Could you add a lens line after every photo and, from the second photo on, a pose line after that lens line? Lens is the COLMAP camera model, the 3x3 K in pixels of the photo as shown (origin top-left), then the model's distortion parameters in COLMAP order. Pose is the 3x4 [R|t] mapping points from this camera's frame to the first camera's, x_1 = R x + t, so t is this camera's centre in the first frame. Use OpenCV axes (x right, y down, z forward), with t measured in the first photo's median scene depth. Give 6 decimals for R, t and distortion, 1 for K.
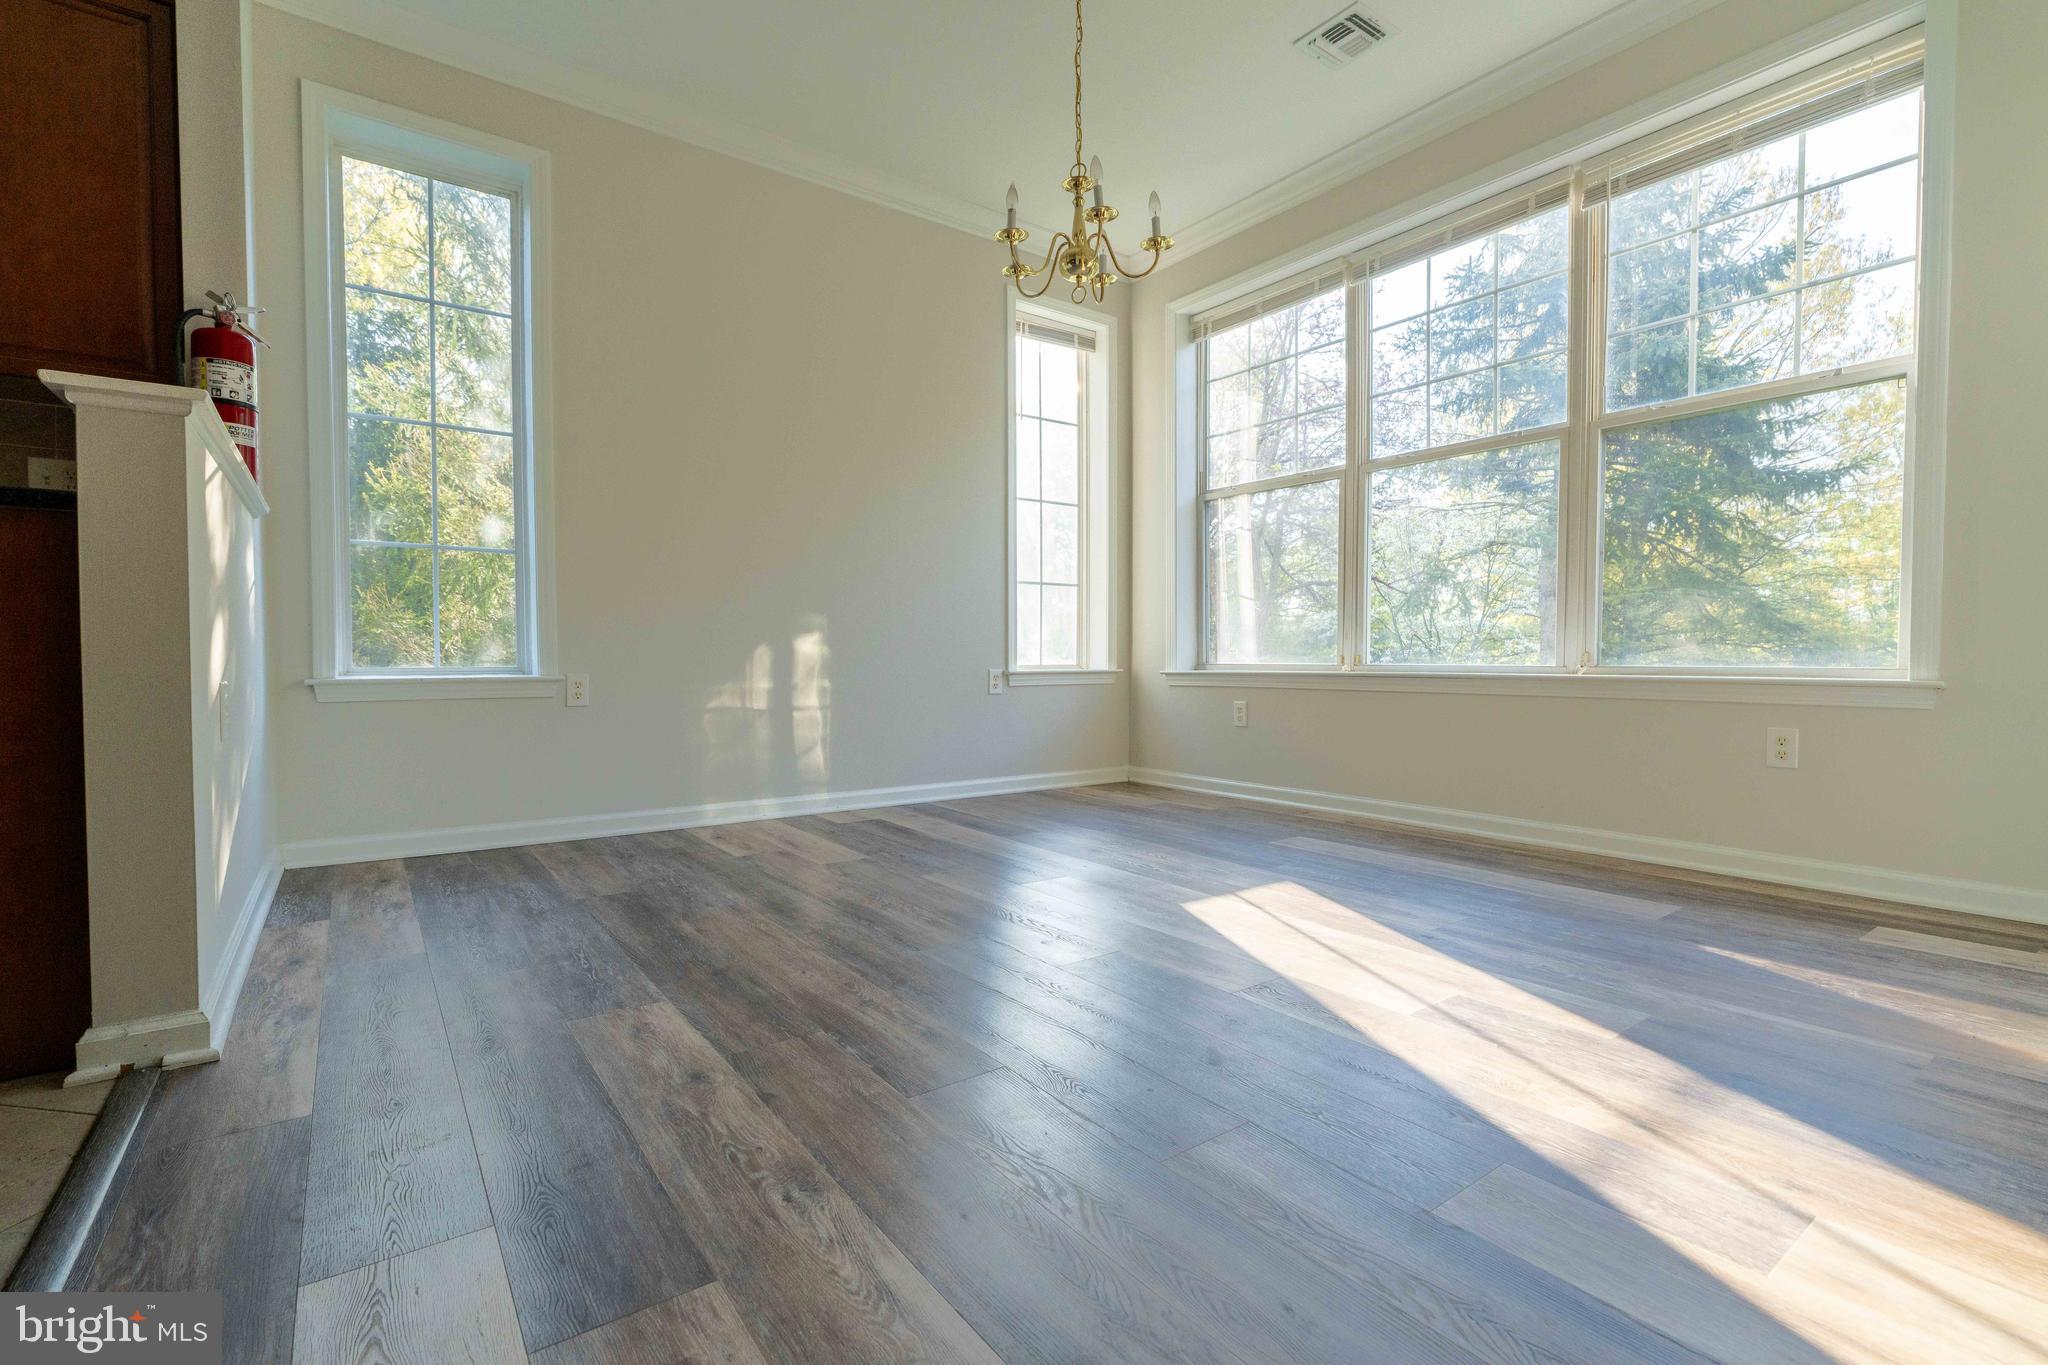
lens RADIAL K [[923.1, 0, 1012.4], [0, 923.1, 676.2], [0, 0, 1]] dist [-0.001814, 0.000174]
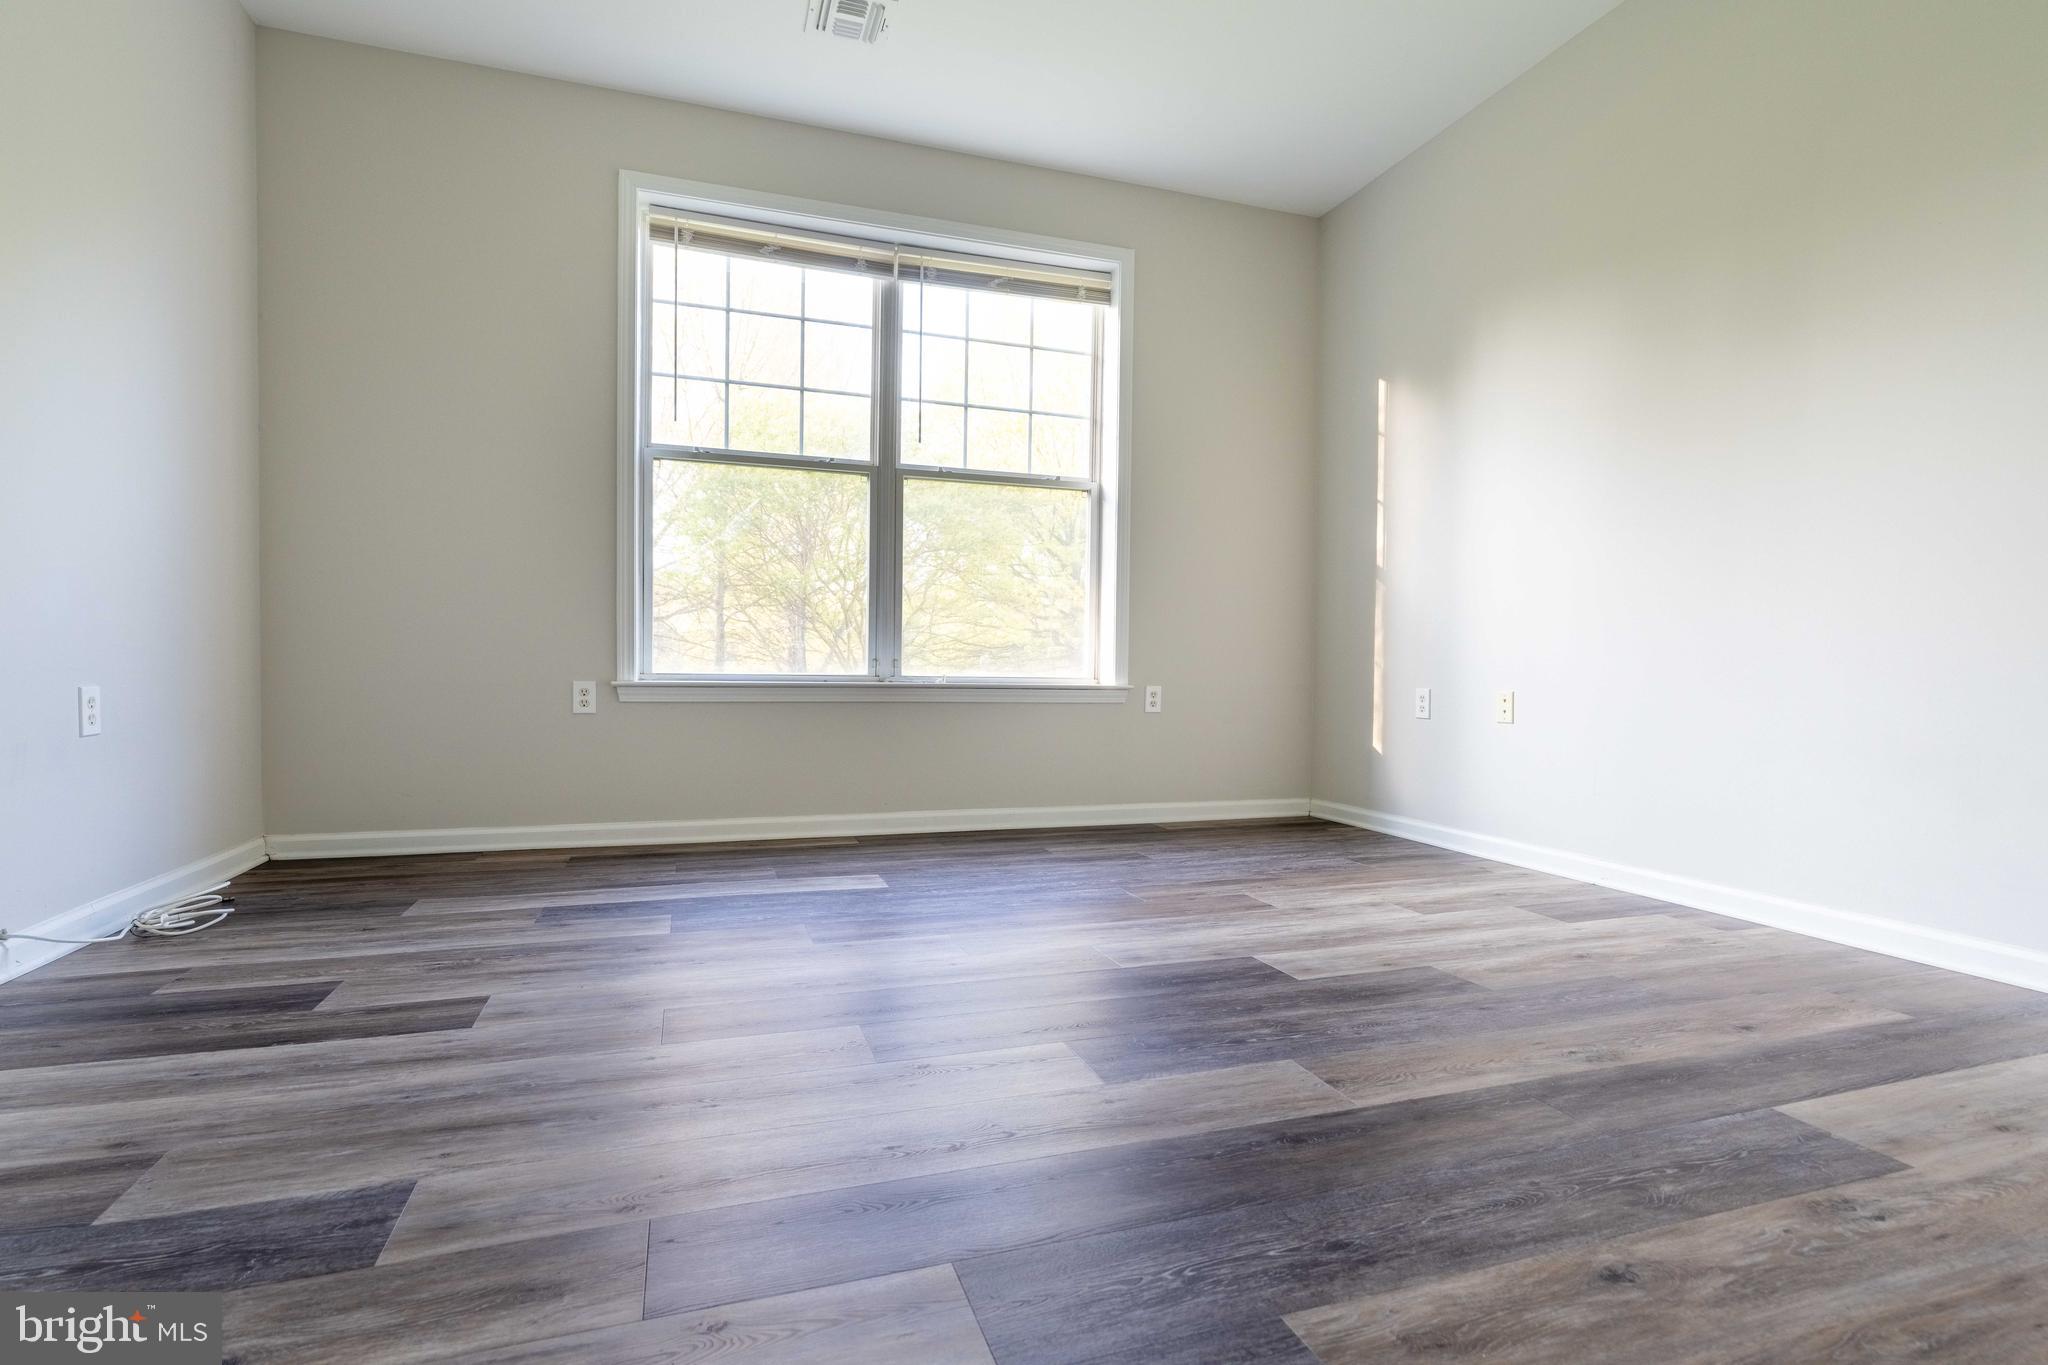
lens RADIAL K [[966.4, 0, 1002.1], [0, 966.4, 685.2], [0, 0, 1]] dist [0.002694, 0.000104]
pose [[0.300123, -0.001045, 0.953900, -0.958155], [0.019101, 0.999805, -0.004915, 0.009379], [-0.953709, 0.019696, 0.300085, 1.022798]]
